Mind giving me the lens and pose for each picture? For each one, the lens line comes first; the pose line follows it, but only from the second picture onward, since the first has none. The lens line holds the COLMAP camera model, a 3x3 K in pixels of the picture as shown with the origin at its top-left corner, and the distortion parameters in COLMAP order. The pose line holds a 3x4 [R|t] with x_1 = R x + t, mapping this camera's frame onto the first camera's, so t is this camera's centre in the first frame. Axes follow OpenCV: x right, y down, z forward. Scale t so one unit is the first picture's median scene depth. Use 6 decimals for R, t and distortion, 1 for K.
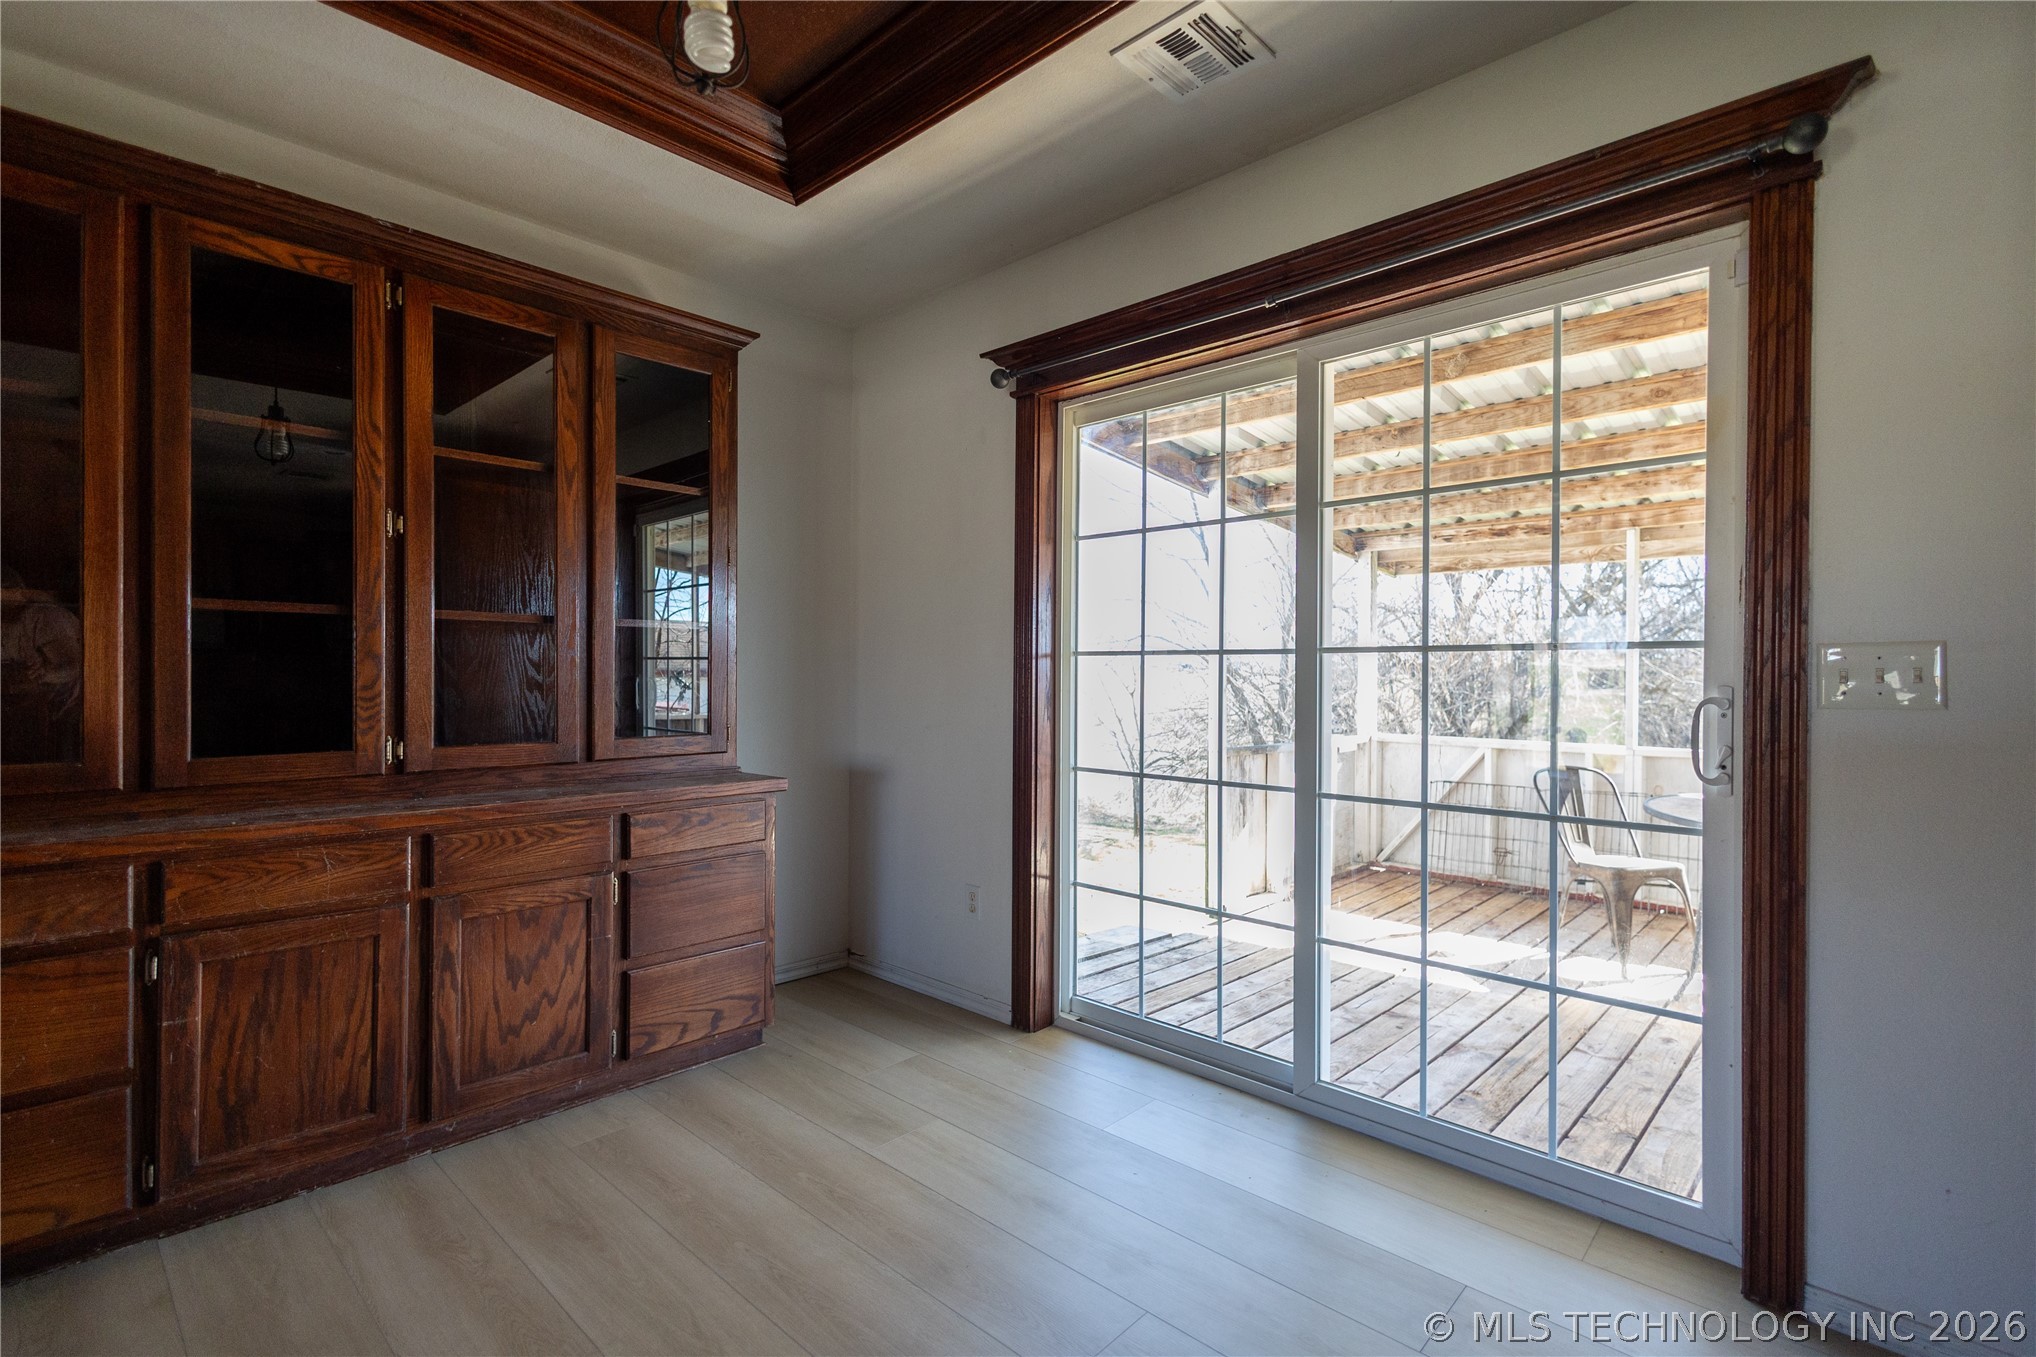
lens RADIAL K [[936.8, 0, 1022.4], [0, 936.8, 677.2], [0, 0, 1]] dist [0.015999, -0.005669]
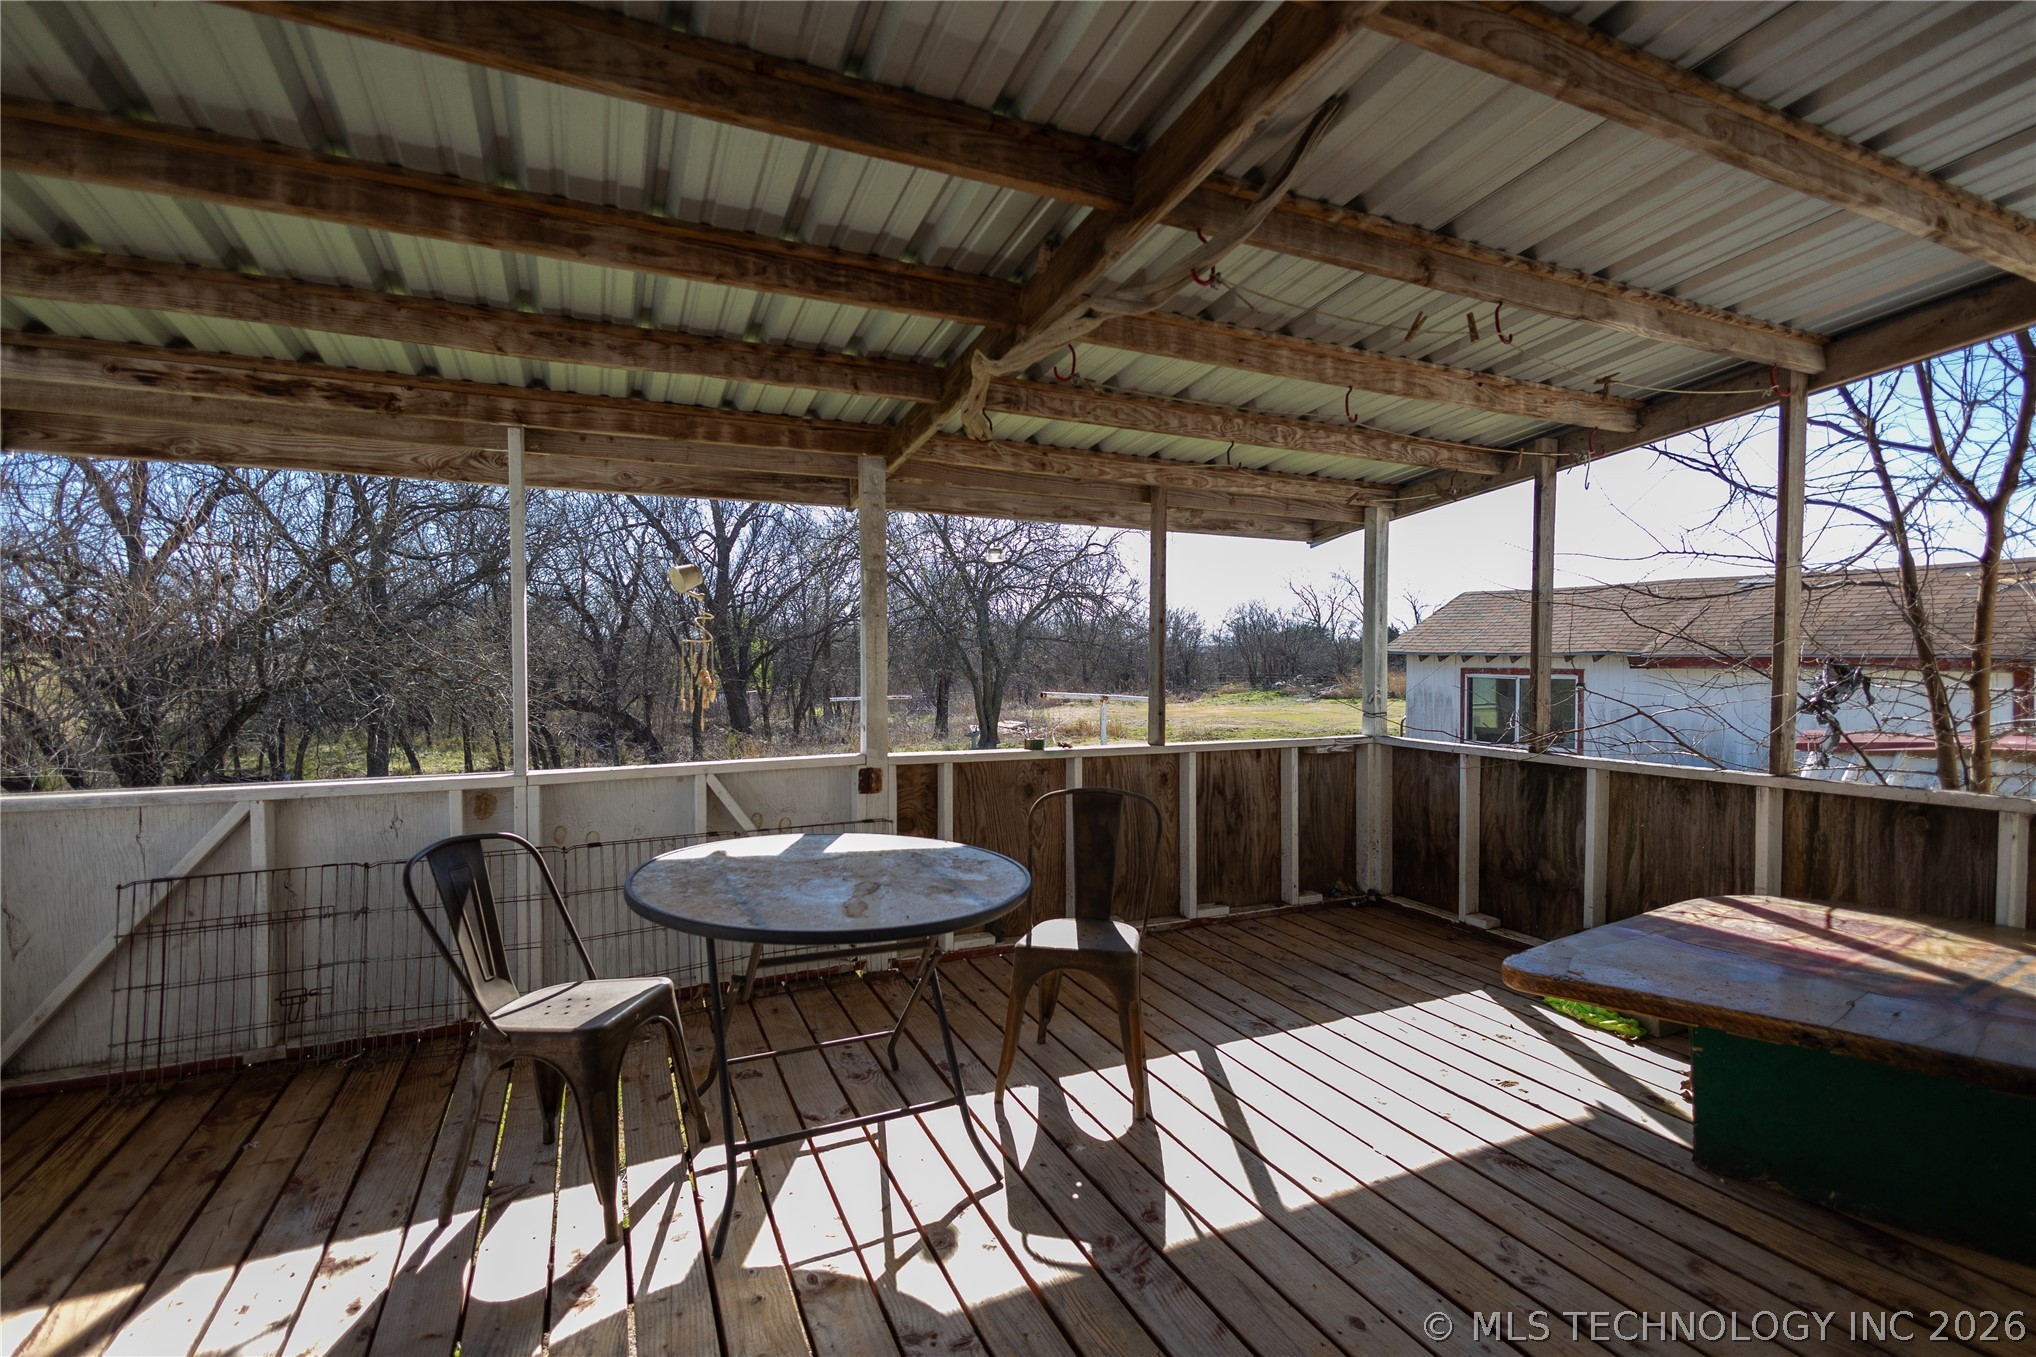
lens RADIAL K [[936.8, 0, 1024.7], [0, 936.8, 676.5], [0, 0, 1]] dist [0.015999, -0.005669]
pose [[0.370326, -0.027091, 0.928507, 0.174470], [0.005013, 0.999618, 0.027167, -0.005820], [-0.928888, -0.005406, 0.370320, 0.425587]]
